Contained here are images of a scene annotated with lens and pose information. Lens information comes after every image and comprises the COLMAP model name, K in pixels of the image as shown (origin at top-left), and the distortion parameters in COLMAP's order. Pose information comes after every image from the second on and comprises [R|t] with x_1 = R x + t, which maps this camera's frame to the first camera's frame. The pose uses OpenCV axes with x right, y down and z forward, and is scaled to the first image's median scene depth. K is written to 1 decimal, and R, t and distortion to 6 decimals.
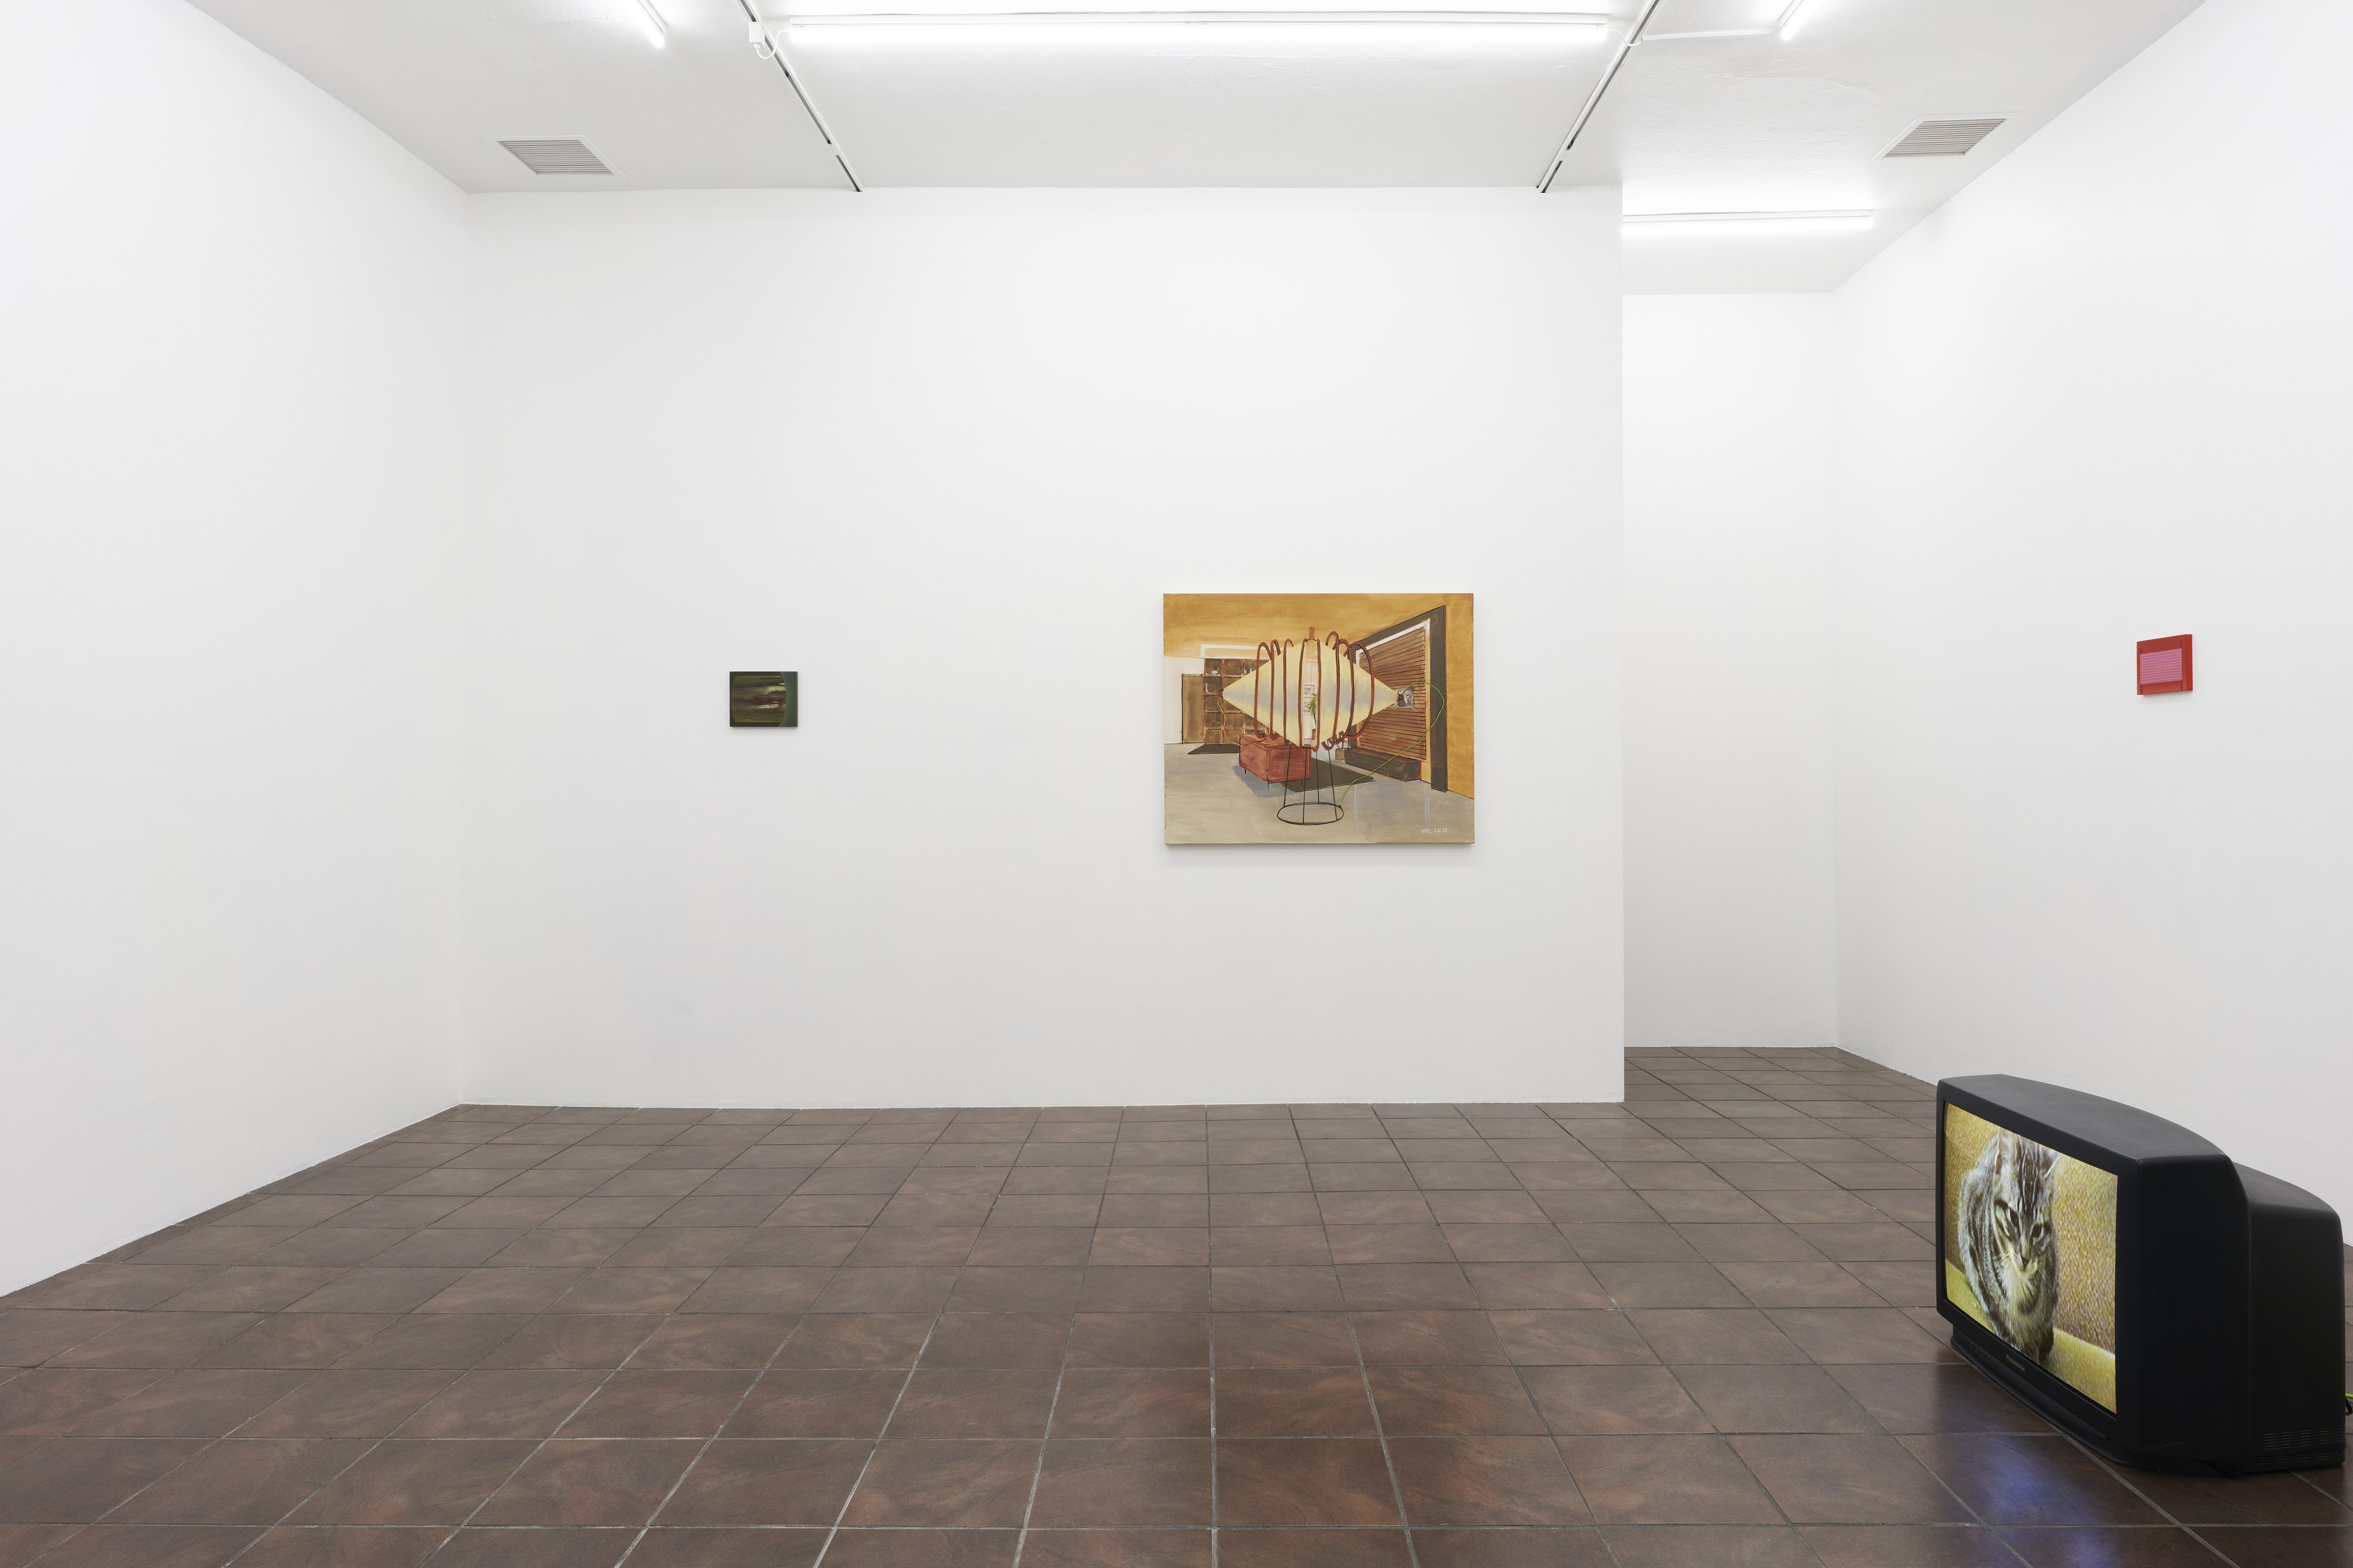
lens RADIAL K [[1345.6, 0, 1248.6], [0, 1345.6, 800.5], [0, 0, 1]] dist [-0.016229, -0.002353]
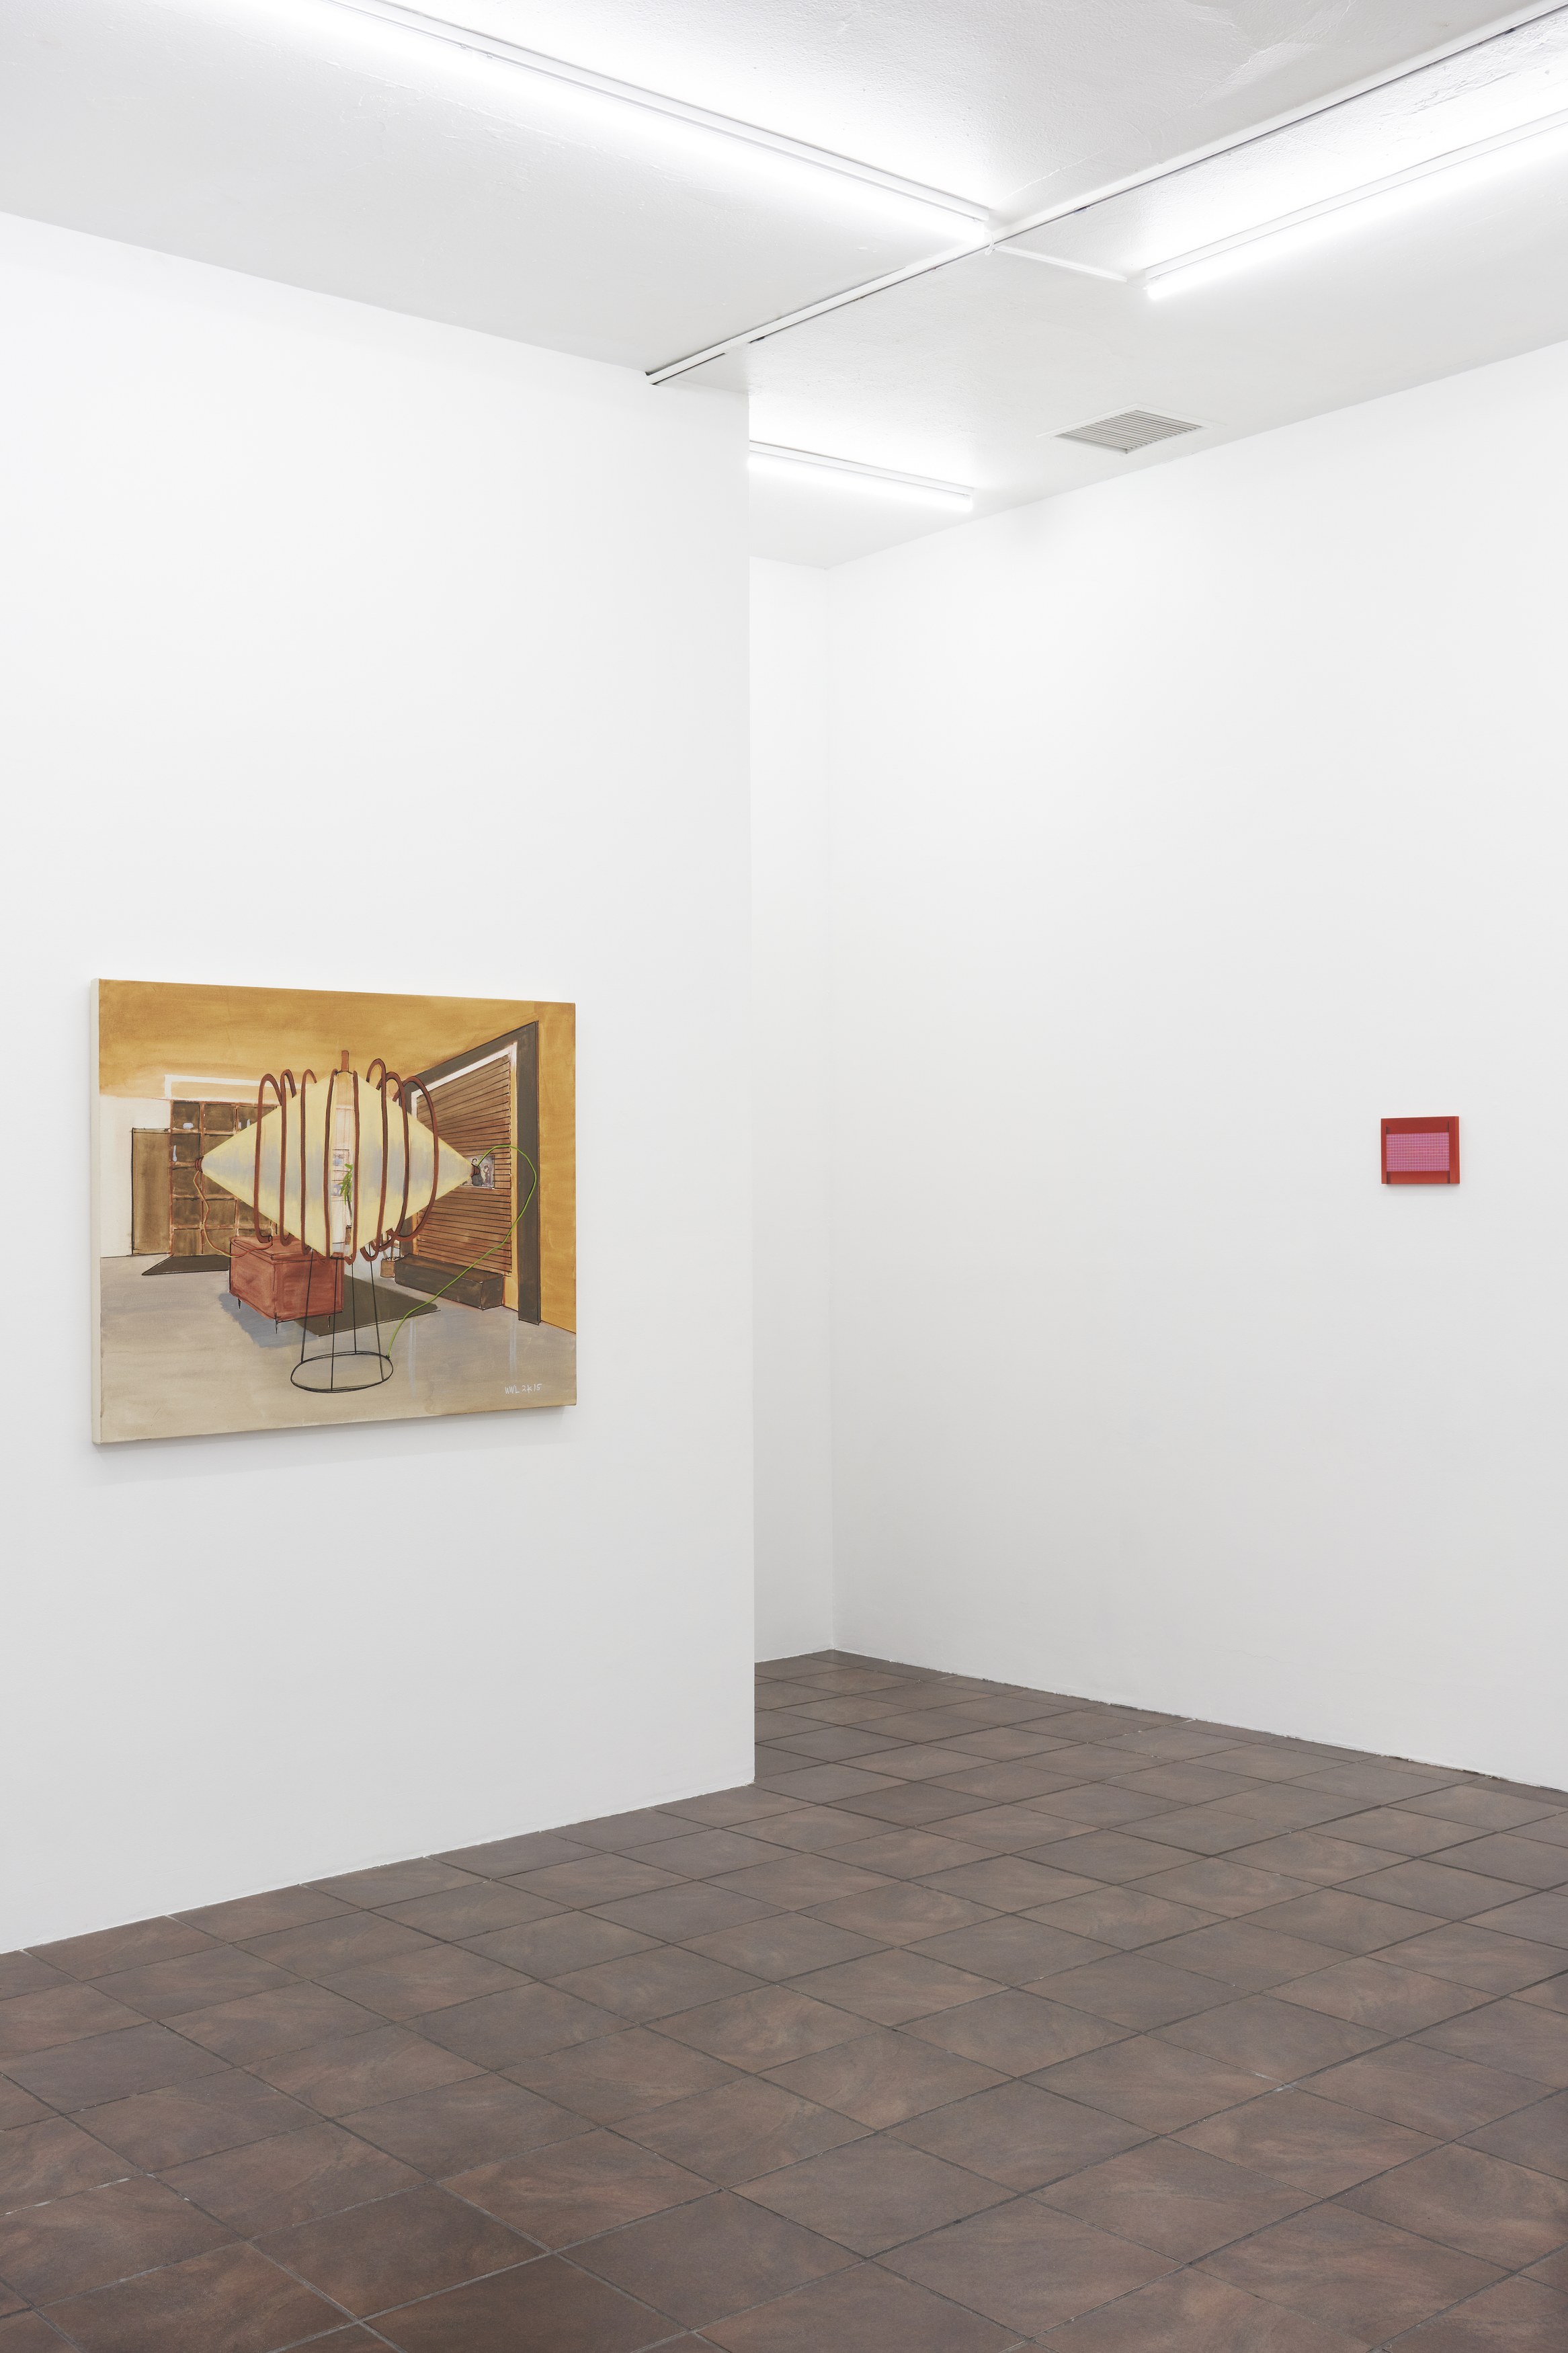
lens RADIAL K [[2225.1, 0, 831.9], [0, 2225.1, 1215.5], [0, 0, 1]] dist [-0.009038, 0.000000]
pose [[0.782878, -0.009415, 0.622104, -0.384177], [0.013480, 0.999907, -0.001832, -0.053125], [-0.622029, 0.009820, 0.782933, 0.123394]]
